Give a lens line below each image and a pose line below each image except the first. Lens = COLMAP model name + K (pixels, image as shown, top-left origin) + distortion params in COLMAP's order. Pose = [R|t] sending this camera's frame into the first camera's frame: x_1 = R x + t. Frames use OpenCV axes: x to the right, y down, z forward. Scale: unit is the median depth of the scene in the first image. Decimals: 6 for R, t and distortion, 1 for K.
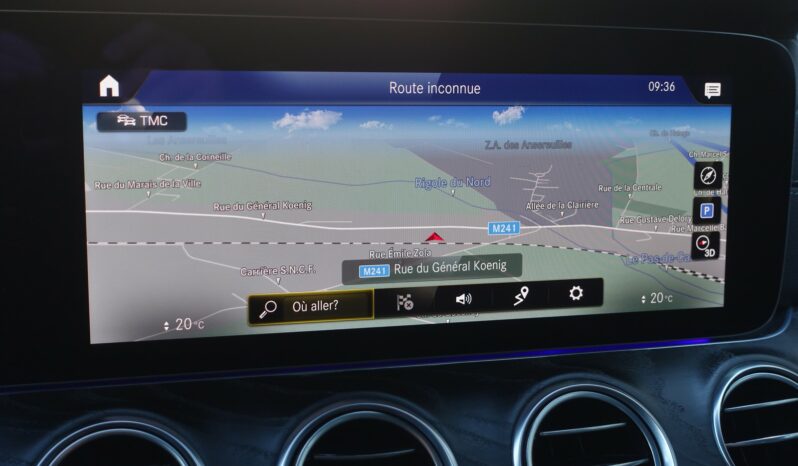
lens RADIAL K [[1074.2, 0, 396.0], [0, 1074.2, 233.9], [0, 0, 1]] dist [-0.033657, 0.000000]
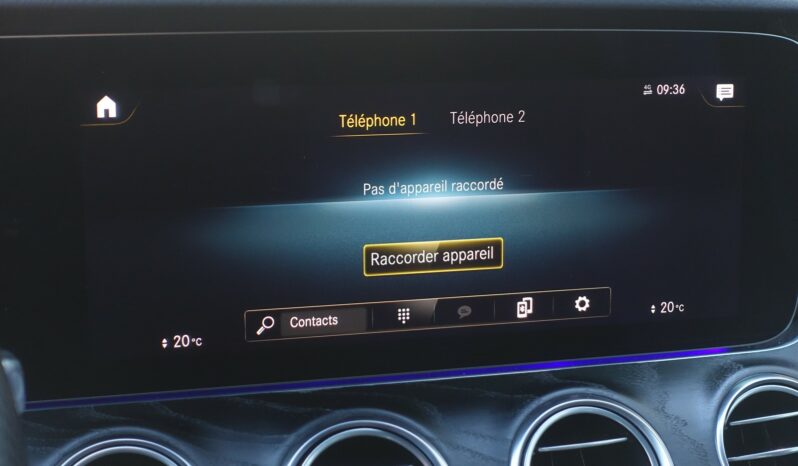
lens RADIAL K [[1472.8, 0, 394.1], [0, 1472.8, 226.3], [0, 0, 1]] dist [-0.129729, 0.000000]
pose [[0.999852, -0.005024, -0.016475, 0.021995], [0.005738, 0.999034, 0.043569, -0.078236], [0.016241, -0.043657, 0.998915, -0.343610]]
